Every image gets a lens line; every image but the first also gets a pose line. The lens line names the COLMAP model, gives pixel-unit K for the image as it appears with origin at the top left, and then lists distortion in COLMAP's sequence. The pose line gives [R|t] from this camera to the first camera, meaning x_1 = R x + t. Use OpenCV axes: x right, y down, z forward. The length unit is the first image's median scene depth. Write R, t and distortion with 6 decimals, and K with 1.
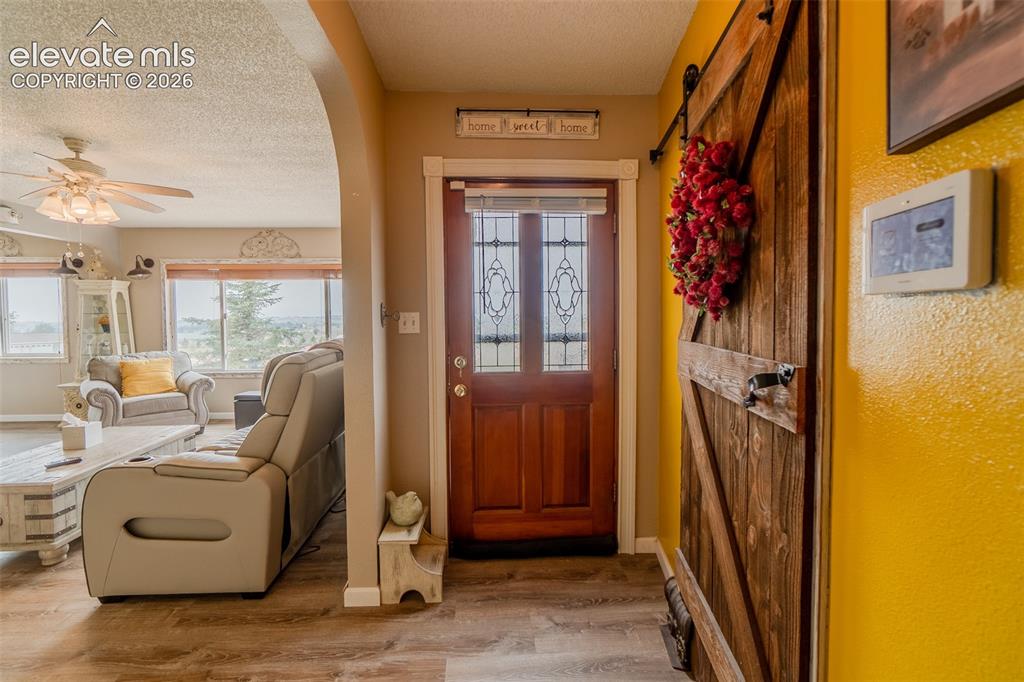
lens RADIAL K [[466.9, 0, 504.3], [0, 466.9, 332.8], [0, 0, 1]] dist [0.000146, -0.000617]
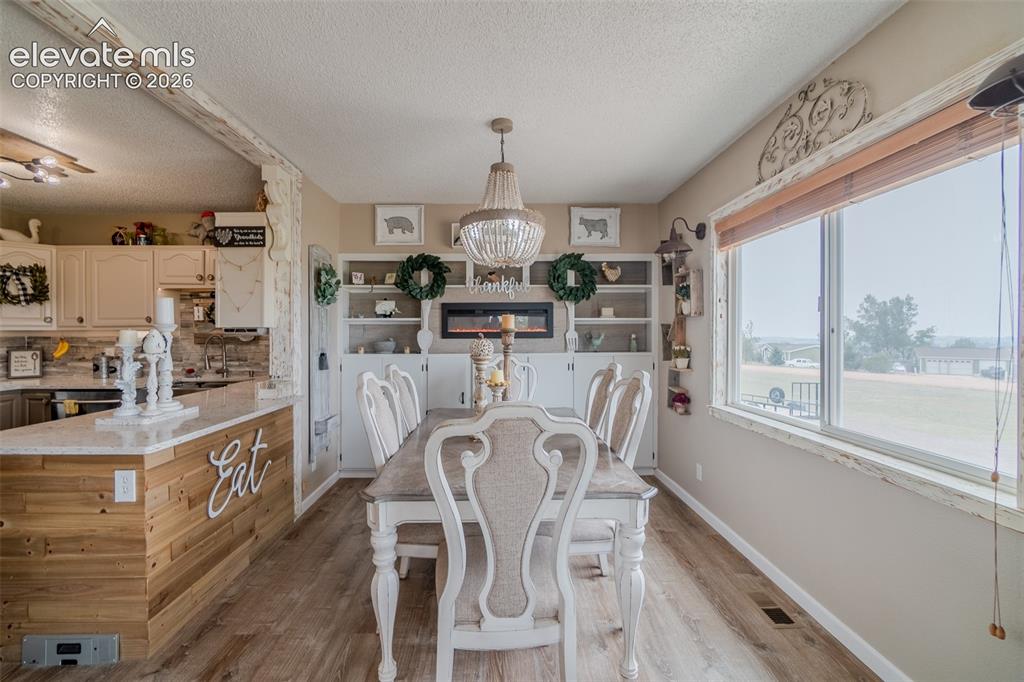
lens RADIAL K [[440.3, 0, 505.0], [0, 440.3, 333.7], [0, 0, 1]] dist [-0.008954, 0.002004]
pose [[-0.021413, 0.002976, -0.999766, -1.708292], [-0.036560, 0.999324, 0.003757, -0.043344], [0.999102, 0.036632, -0.021290, 1.774422]]
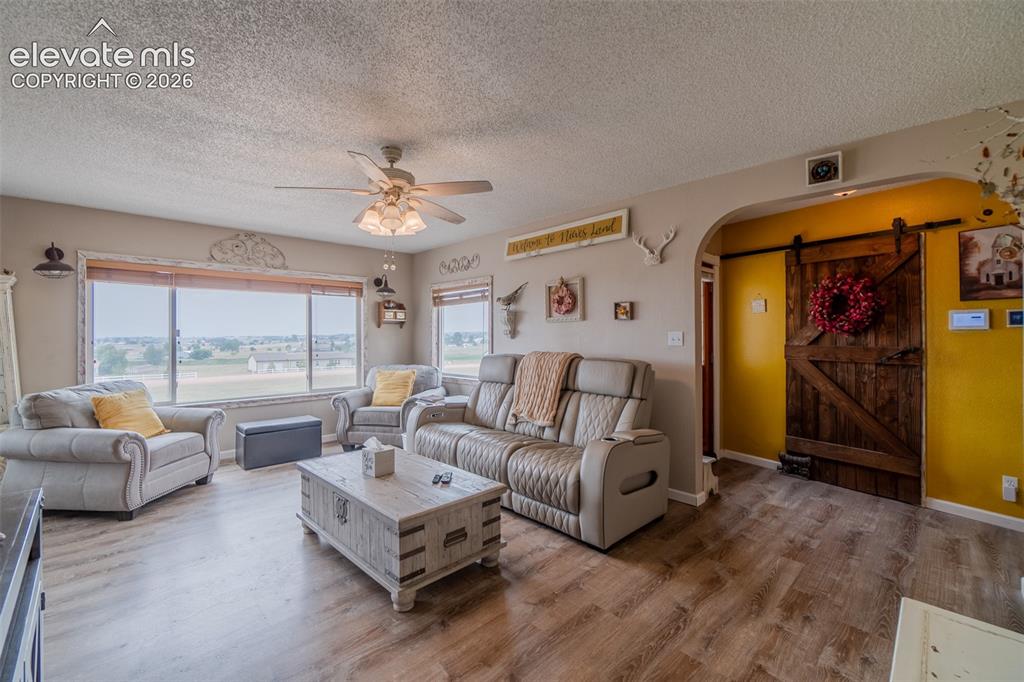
lens RADIAL K [[440.3, 0, 510.2], [0, 440.3, 335.5], [0, 0, 1]] dist [-0.008954, 0.002004]
pose [[0.744273, 0.009016, 0.667815, -1.599080], [0.020582, 0.999124, -0.036428, 0.013244], [-0.667558, 0.040858, 0.743436, 0.211956]]
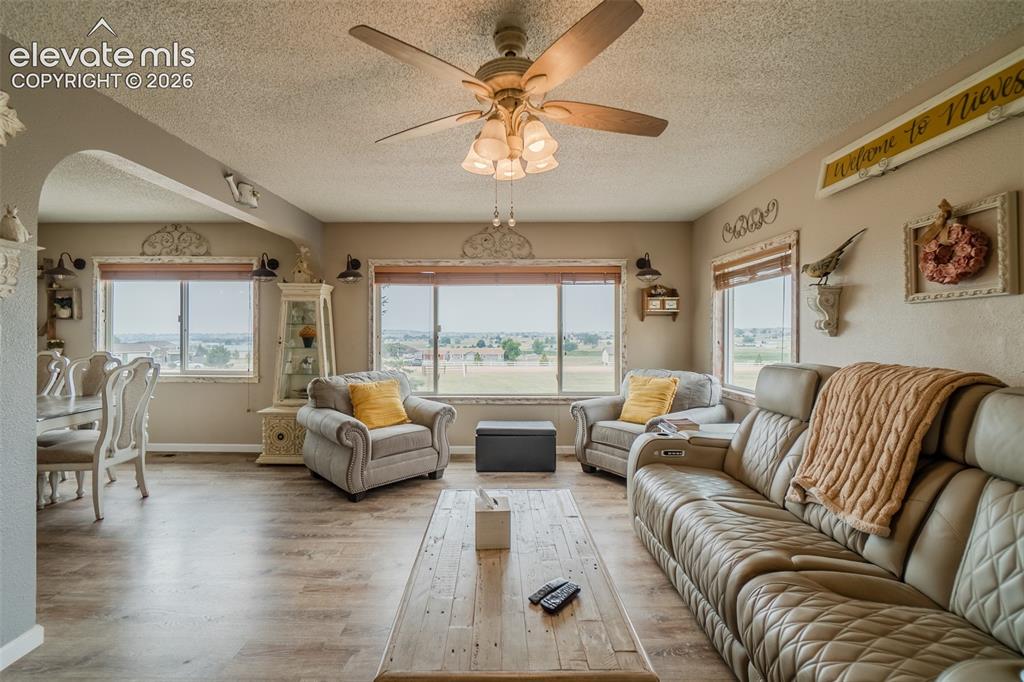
lens RADIAL K [[440.3, 0, 502.6], [0, 440.3, 335.0], [0, 0, 1]] dist [-0.008954, 0.002004]
pose [[0.998956, 0.009315, -0.044721, -1.069763], [-0.010718, 0.999455, -0.031226, -0.003574], [0.044405, 0.031672, 0.998511, 0.534816]]
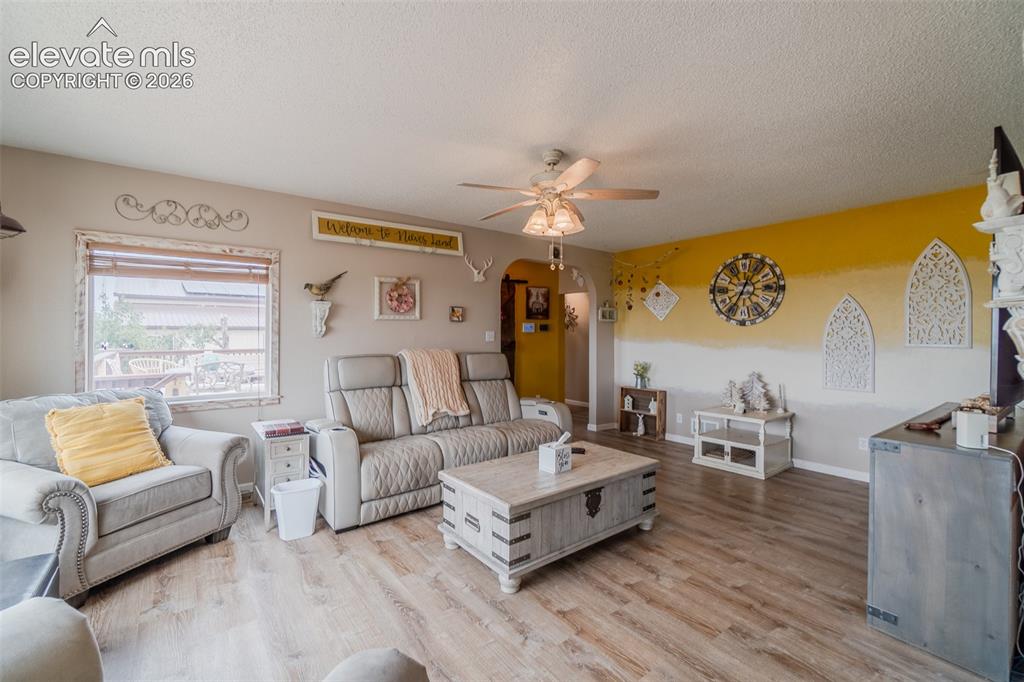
lens RADIAL K [[440.3, 0, 503.7], [0, 440.3, 333.4], [0, 0, 1]] dist [-0.008954, 0.002004]
pose [[-0.568844, 0.012839, 0.822345, -1.944305], [0.034393, 0.999375, 0.008188, -0.044538], [-0.821726, 0.032941, -0.568930, 1.960479]]
